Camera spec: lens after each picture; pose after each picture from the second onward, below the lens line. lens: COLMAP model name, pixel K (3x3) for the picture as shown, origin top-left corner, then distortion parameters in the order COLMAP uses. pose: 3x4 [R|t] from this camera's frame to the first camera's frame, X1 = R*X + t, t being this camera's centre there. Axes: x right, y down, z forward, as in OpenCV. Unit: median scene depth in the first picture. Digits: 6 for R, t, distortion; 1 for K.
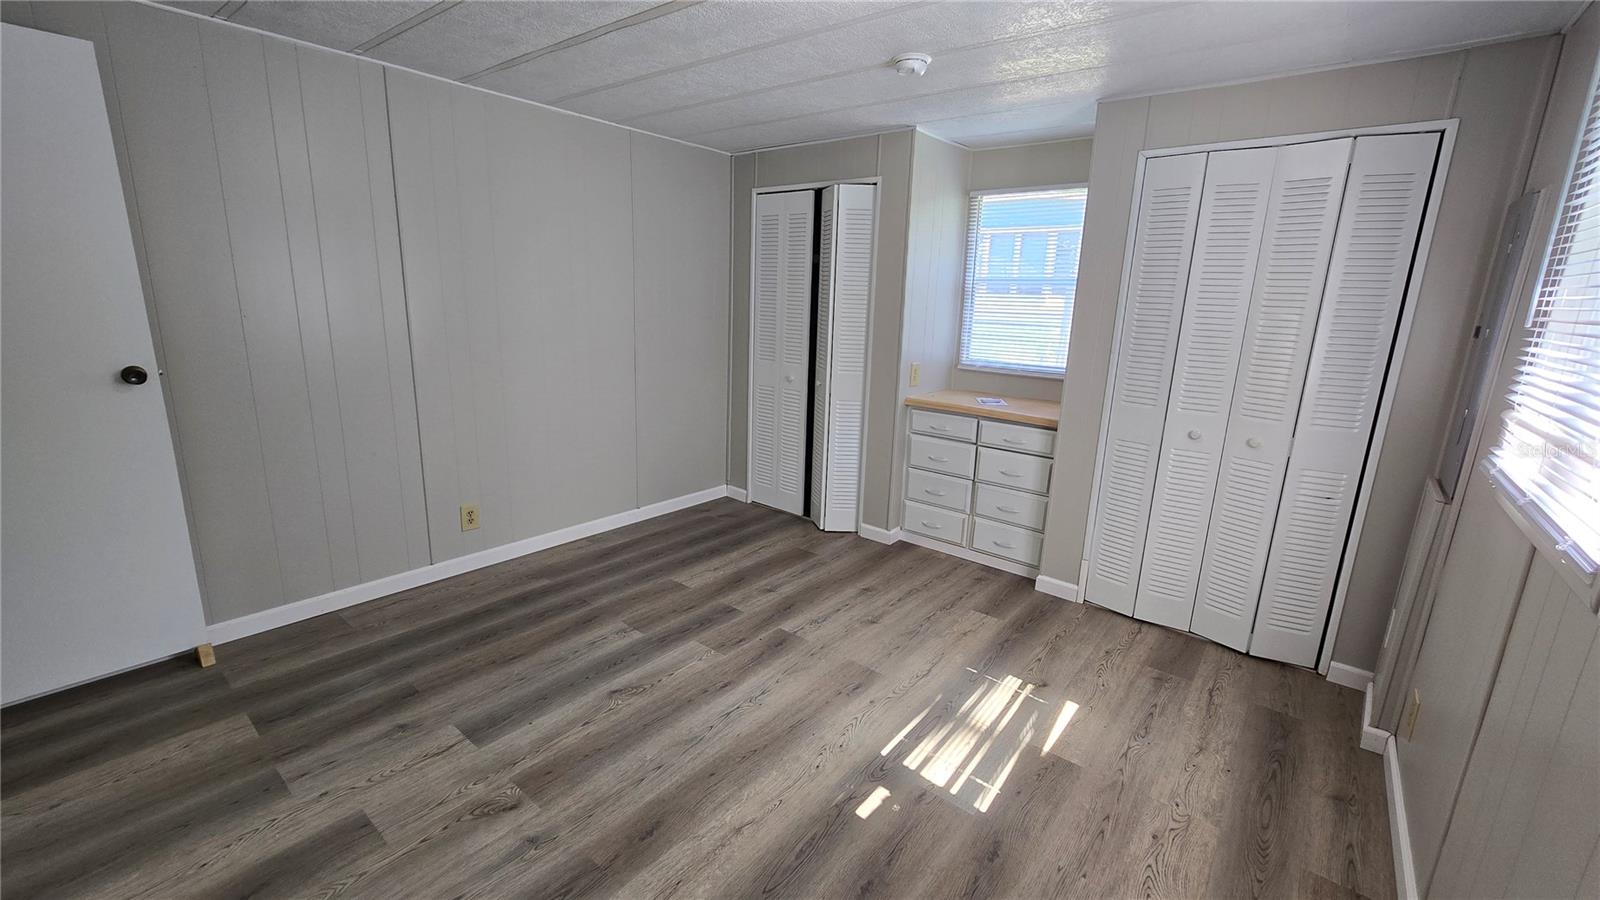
lens RADIAL K [[654.3, 0, 793.4], [0, 654.3, 447.0], [0, 0, 1]] dist [-0.003251, -0.000587]
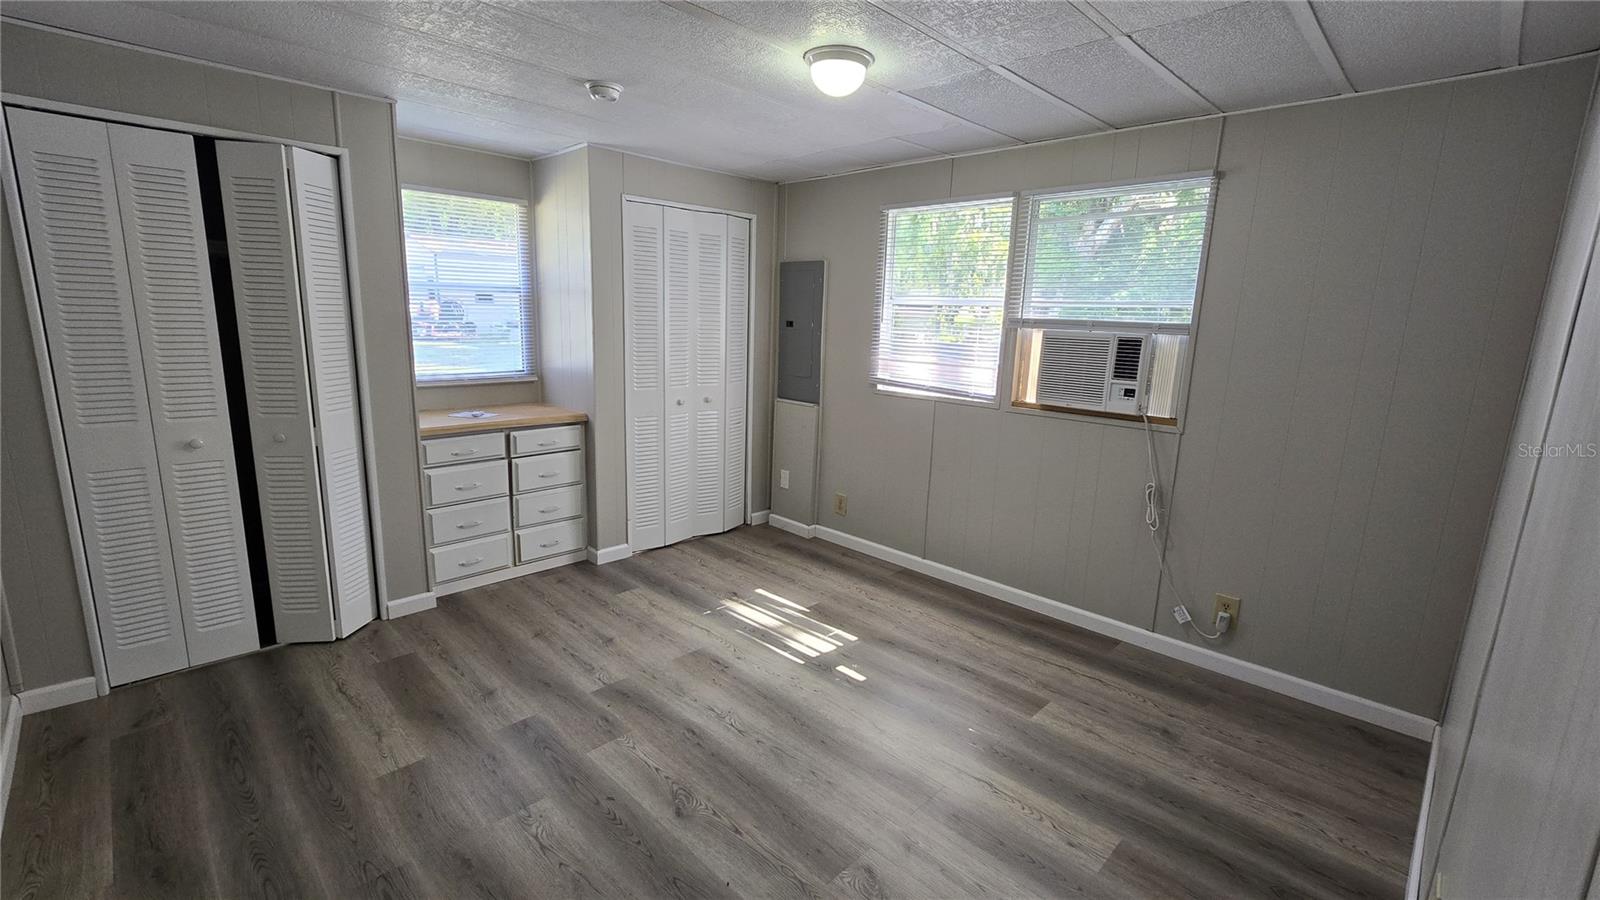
lens RADIAL K [[682.4, 0, 799.8], [0, 682.4, 446.3], [0, 0, 1]] dist [-0.000809, -0.000128]
pose [[0.090568, -0.221076, 0.971042, -0.693707], [0.201783, 0.958899, 0.199491, -0.142240], [-0.975234, 0.177872, 0.131454, 0.467058]]
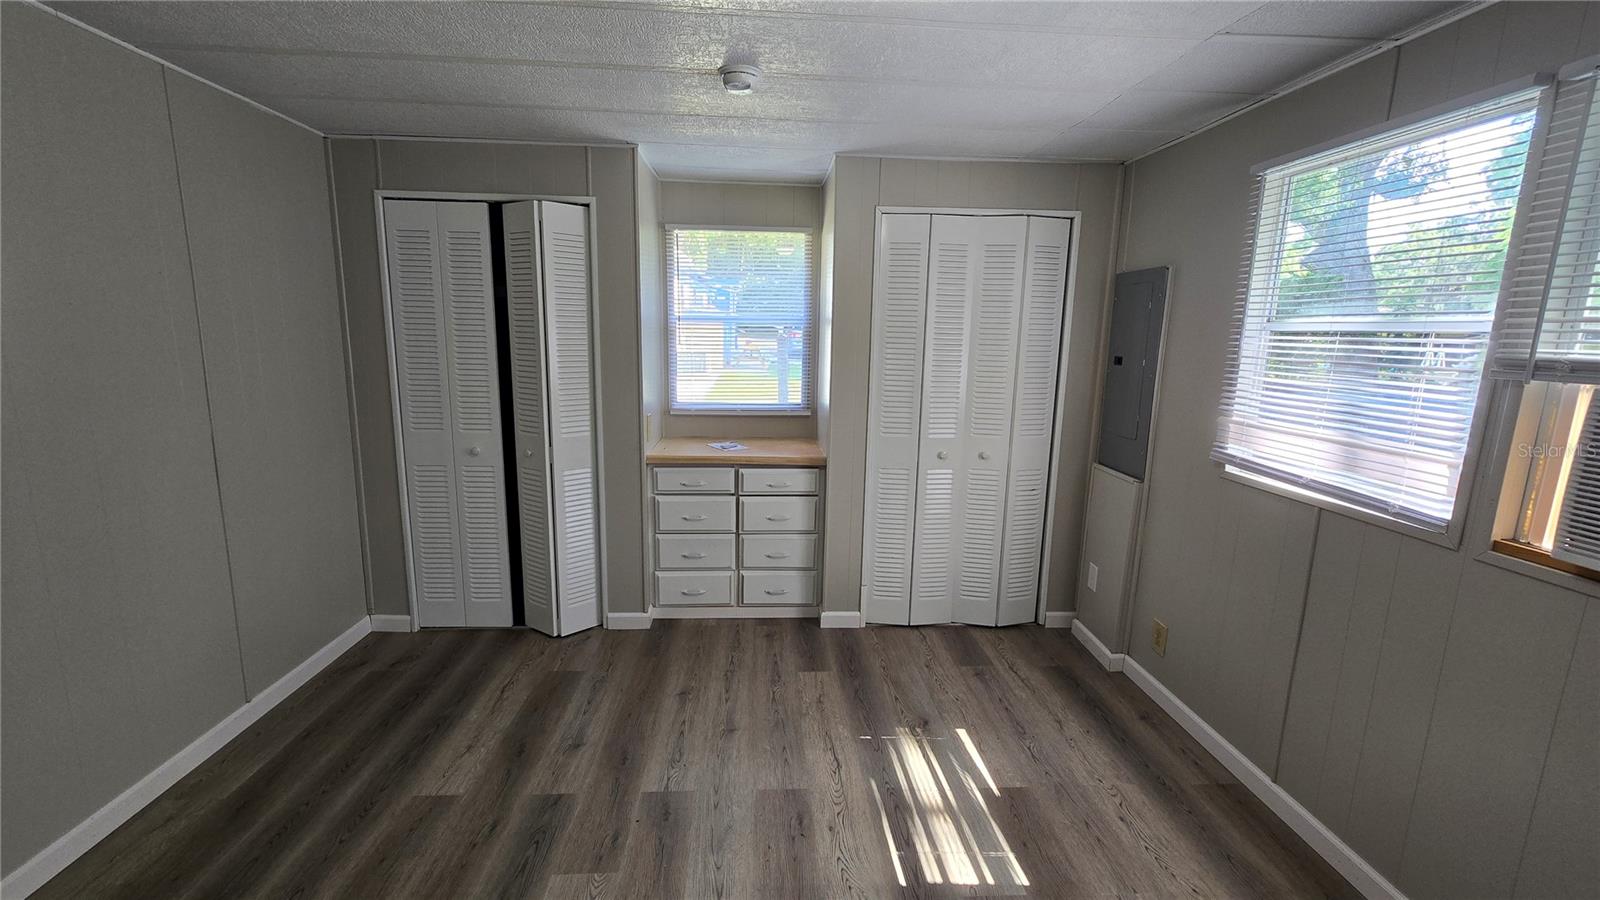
lens RADIAL K [[654.3, 0, 793.4], [0, 654.3, 447.0], [0, 0, 1]] dist [-0.003251, -0.000587]
pose [[0.734129, -0.136854, 0.665075, -0.287564], [0.159340, 0.986849, 0.027182, -0.088368], [-0.660049, 0.086018, 0.746281, 0.255786]]
